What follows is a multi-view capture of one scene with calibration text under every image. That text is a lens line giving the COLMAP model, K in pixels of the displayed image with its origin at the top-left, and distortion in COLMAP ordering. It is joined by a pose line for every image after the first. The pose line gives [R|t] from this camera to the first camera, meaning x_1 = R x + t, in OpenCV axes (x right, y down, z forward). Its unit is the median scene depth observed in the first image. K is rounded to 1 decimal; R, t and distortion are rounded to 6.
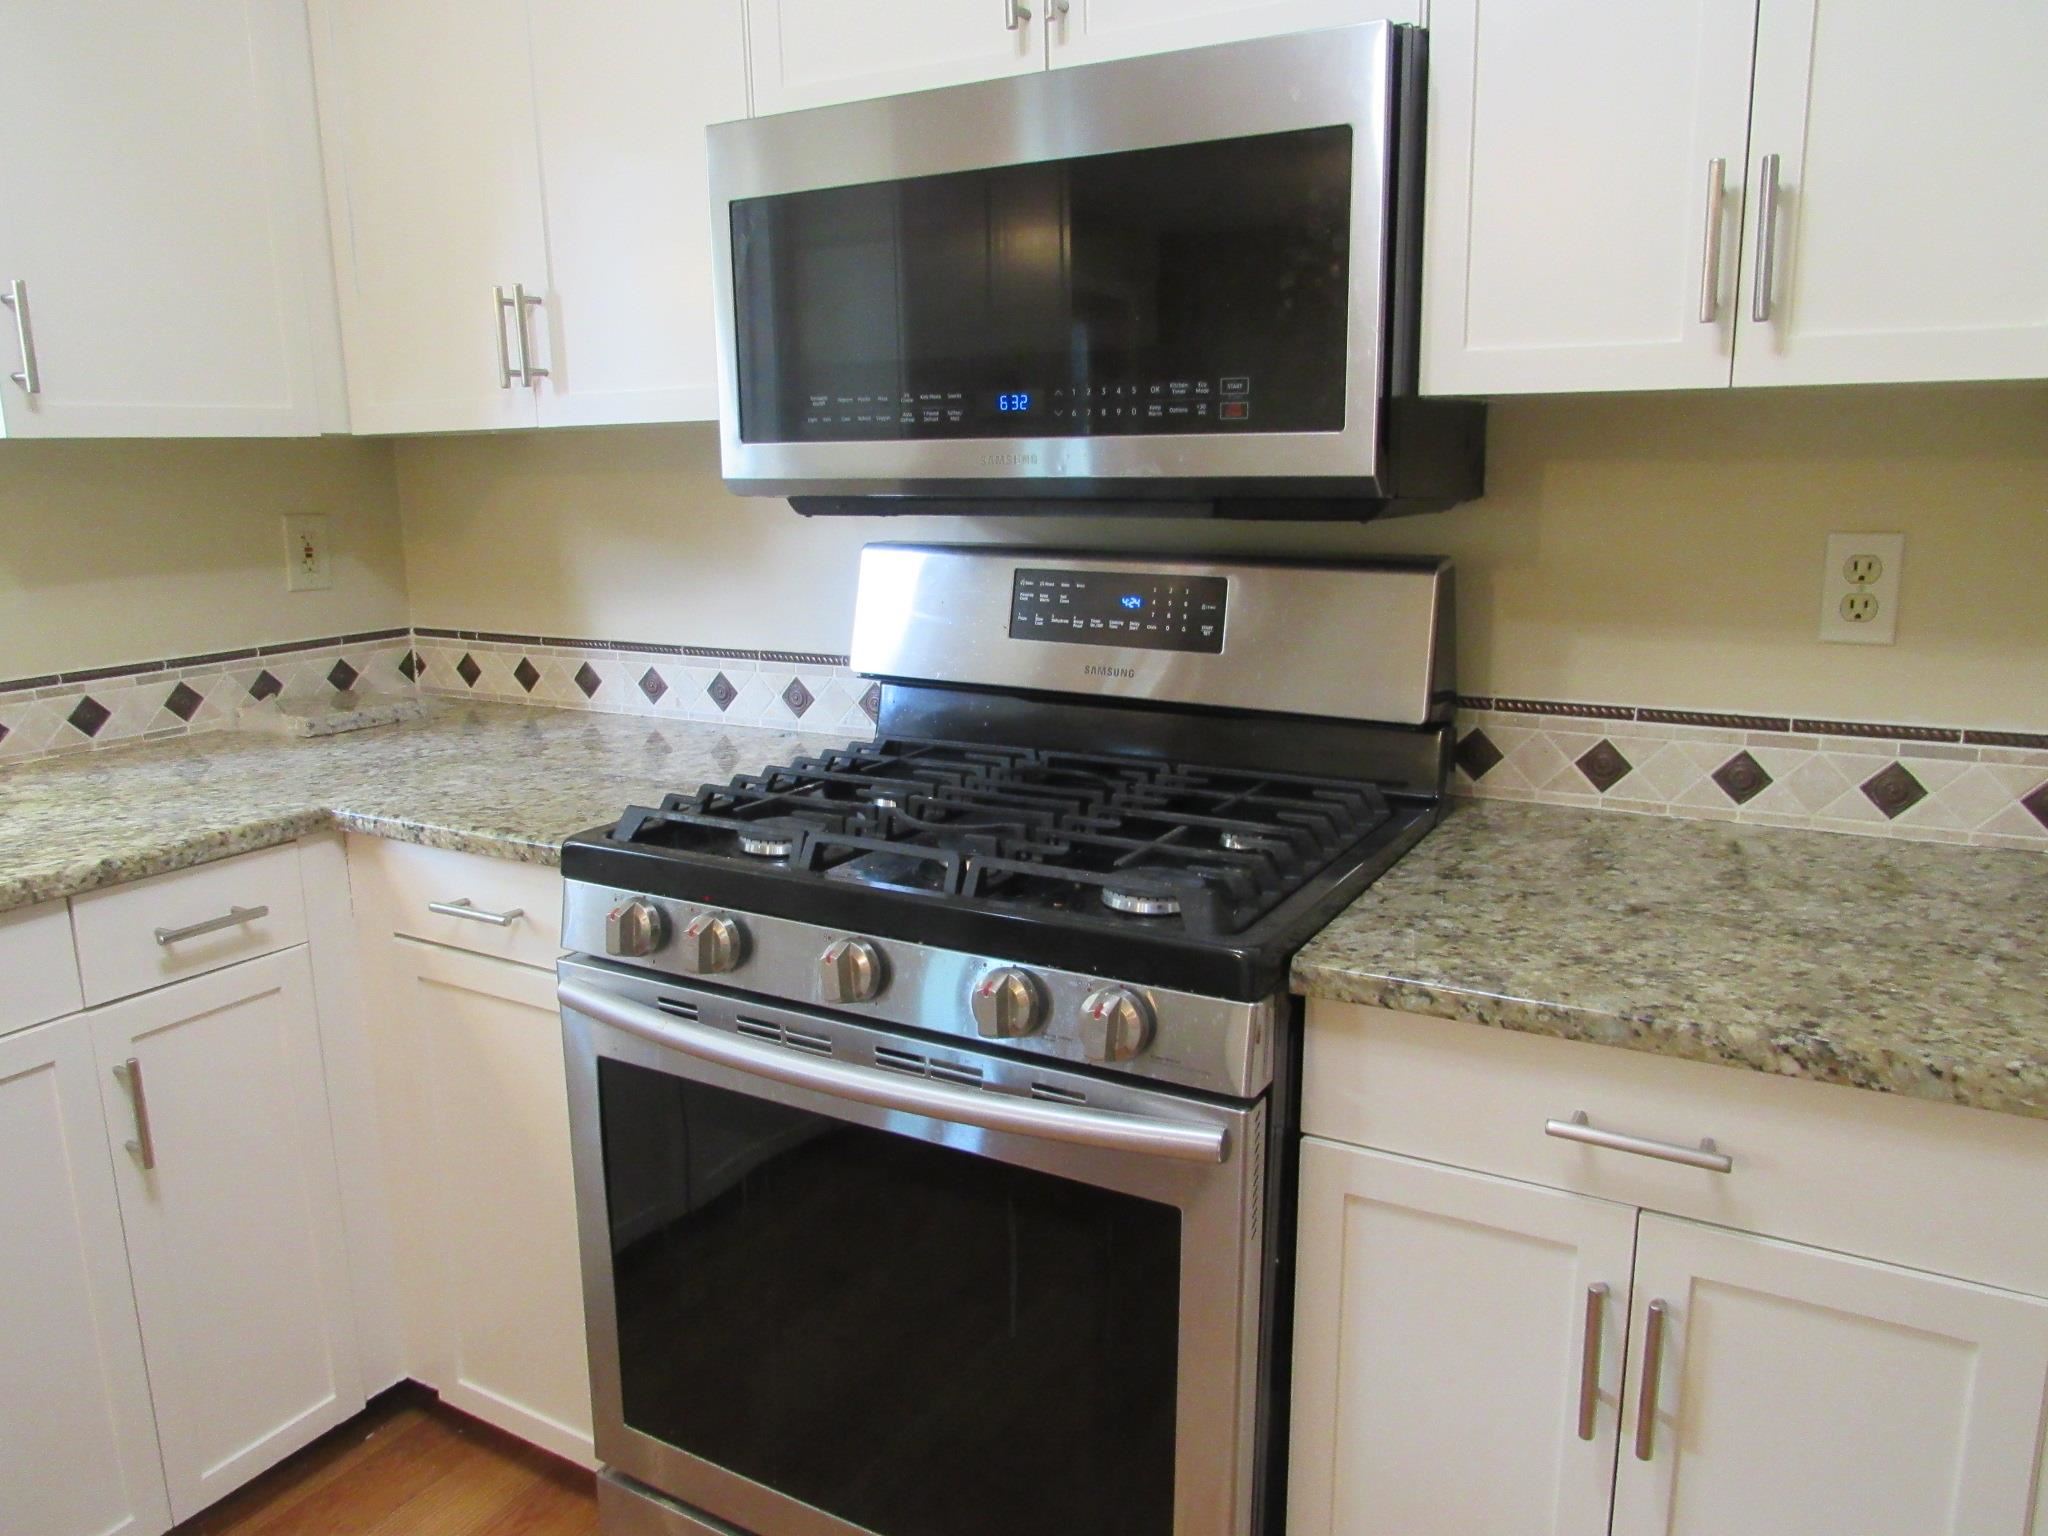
lens RADIAL K [[1464.6, 0, 1024.0], [0, 1464.6, 768.0], [0, 0, 1]] dist [-0.024074, 0.000644]
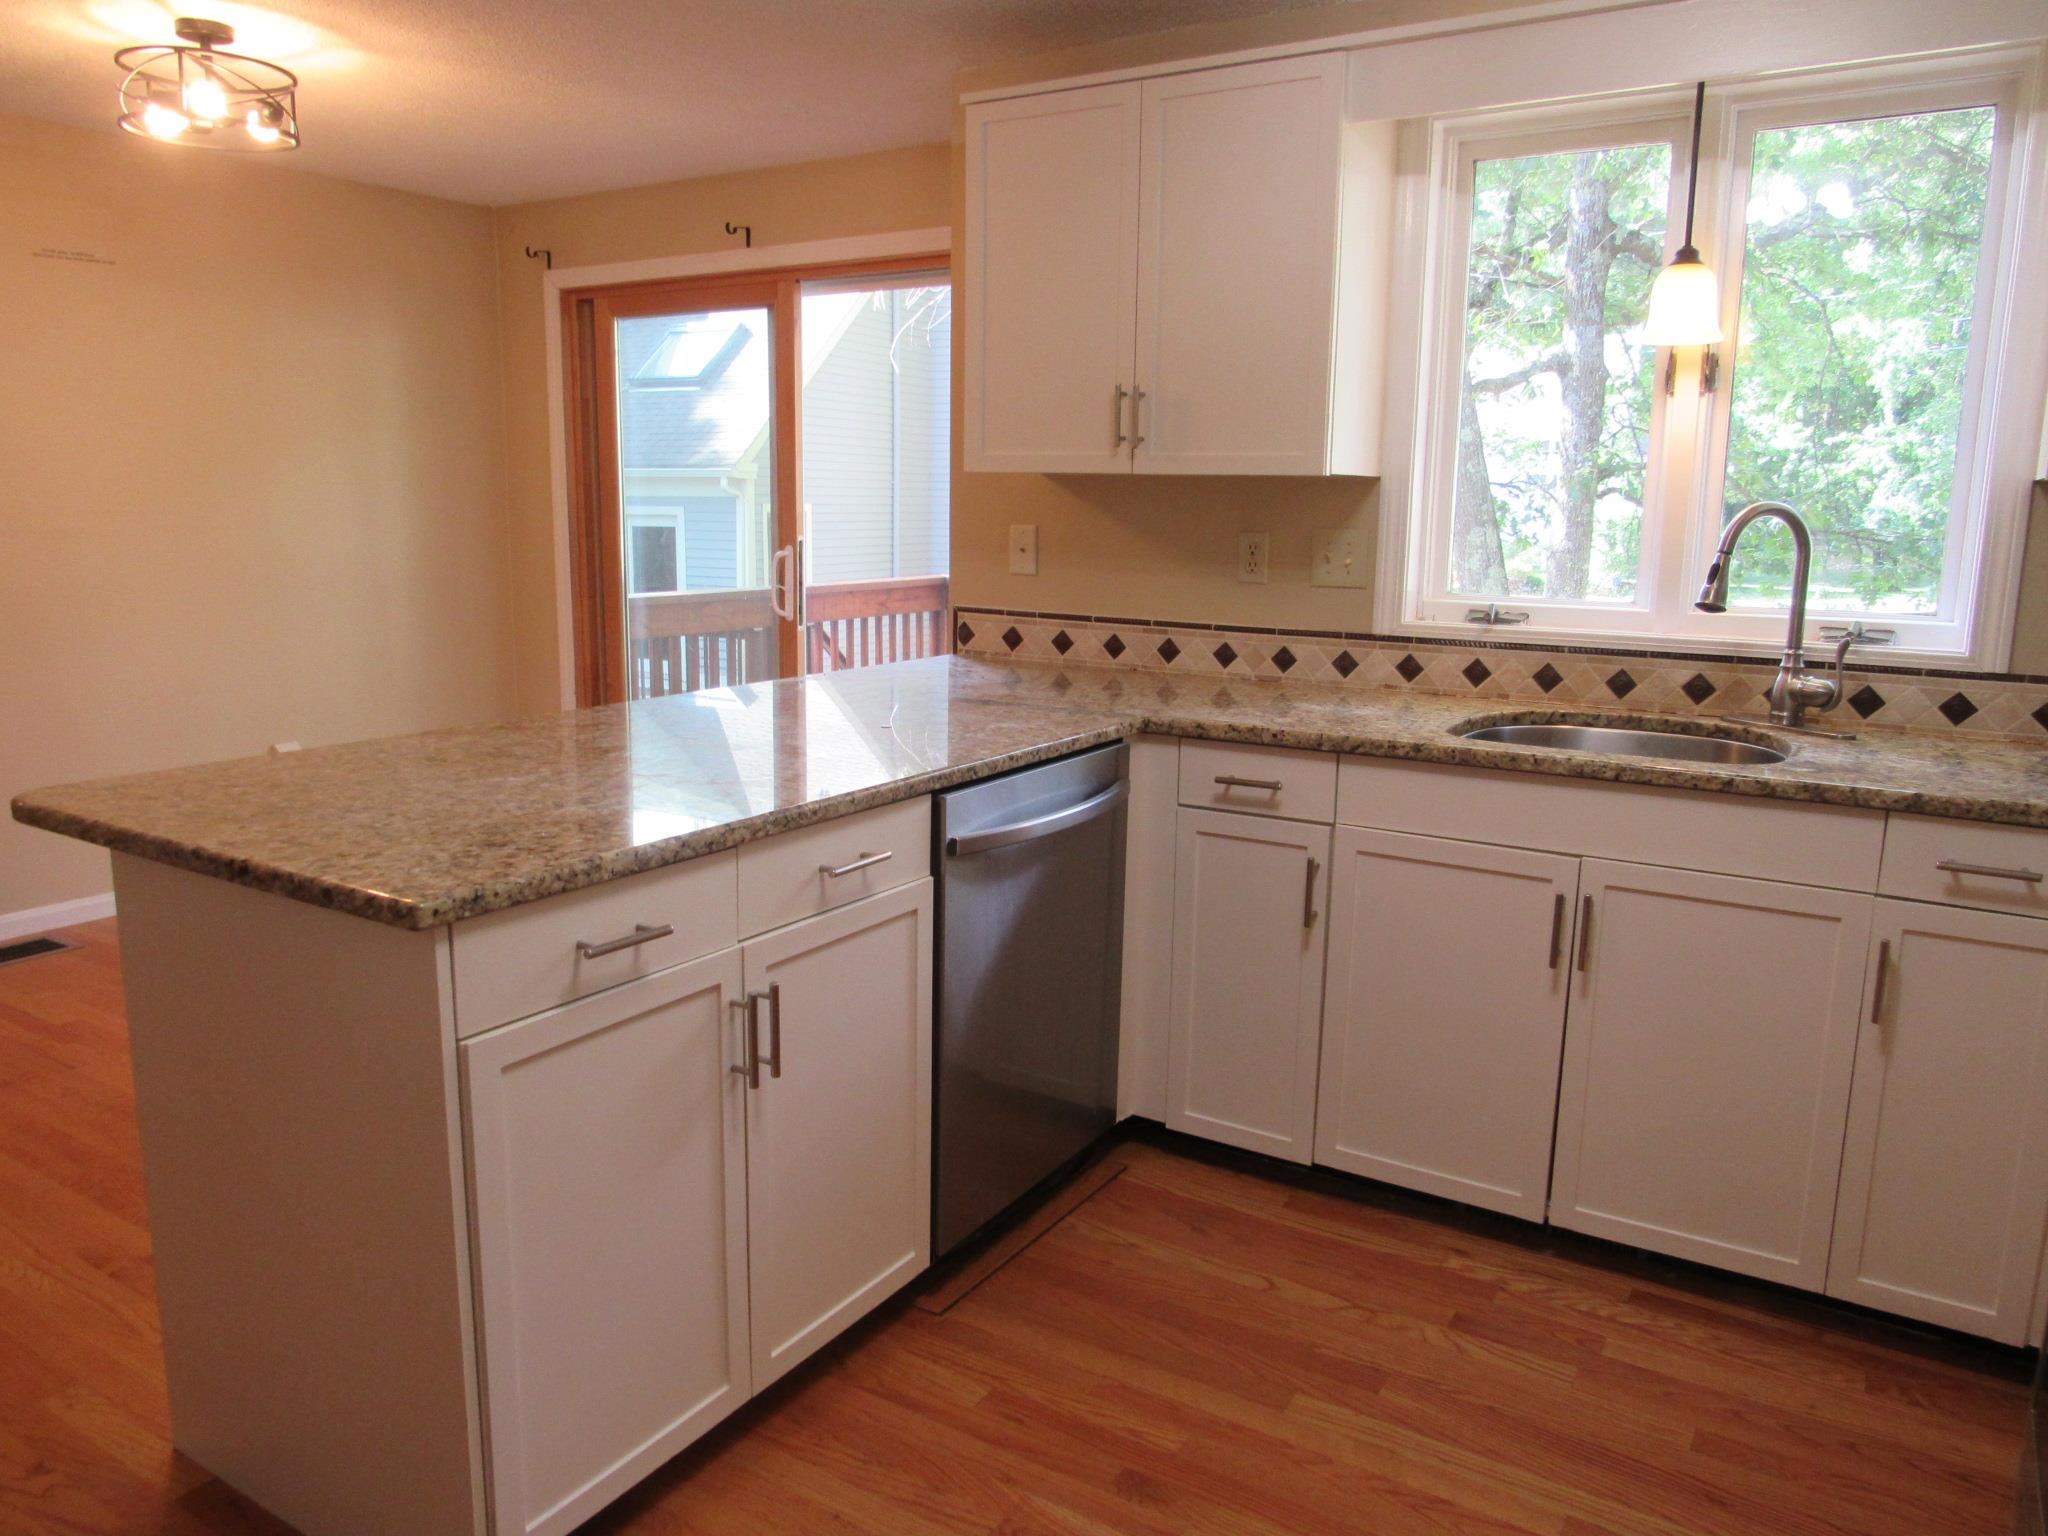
lens RADIAL K [[1464.6, 0, 1024.0], [0, 1464.6, 768.0], [0, 0, 1]] dist [-0.024074, 0.000644]
pose [[-0.037613, 0.197401, -0.979601, 0.694958], [-0.221460, 0.954272, 0.200800, -0.044758], [0.974444, 0.224495, 0.007824, 0.165391]]
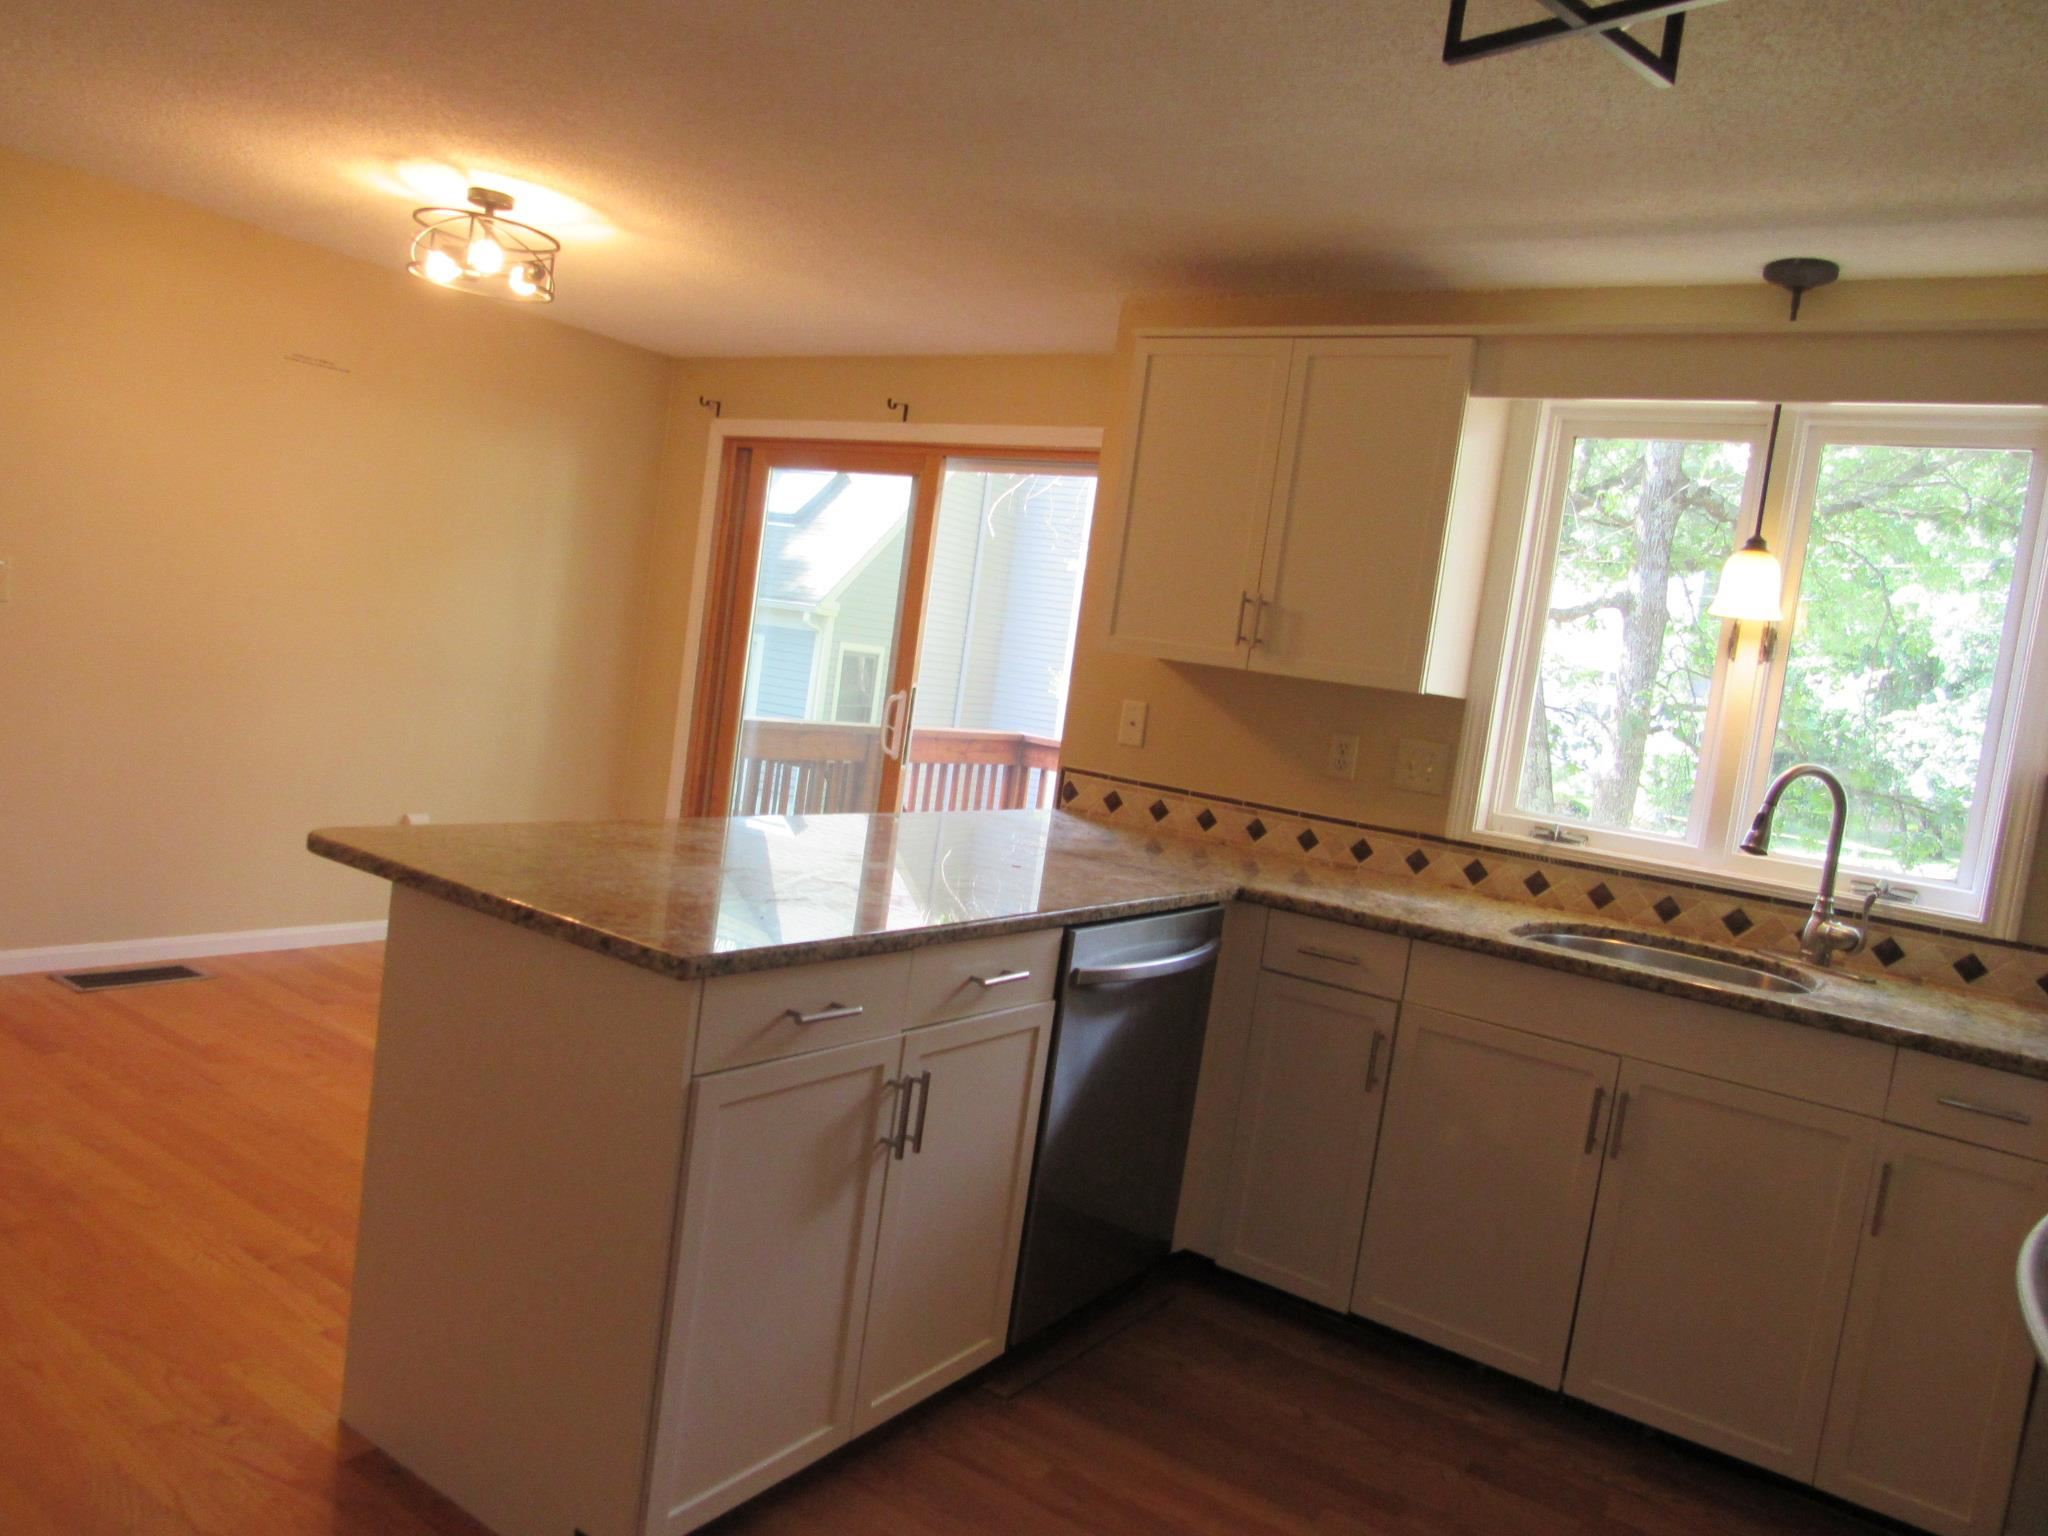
lens RADIAL K [[1463.7, 0, 1030.5], [0, 1463.7, 770.3], [0, 0, 1]] dist [-0.022836, -0.000591]
pose [[-0.072424, 0.084442, -0.993793, 0.912055], [-0.335559, 0.936260, 0.104007, -0.038531], [0.939231, 0.341009, -0.039472, 0.069518]]
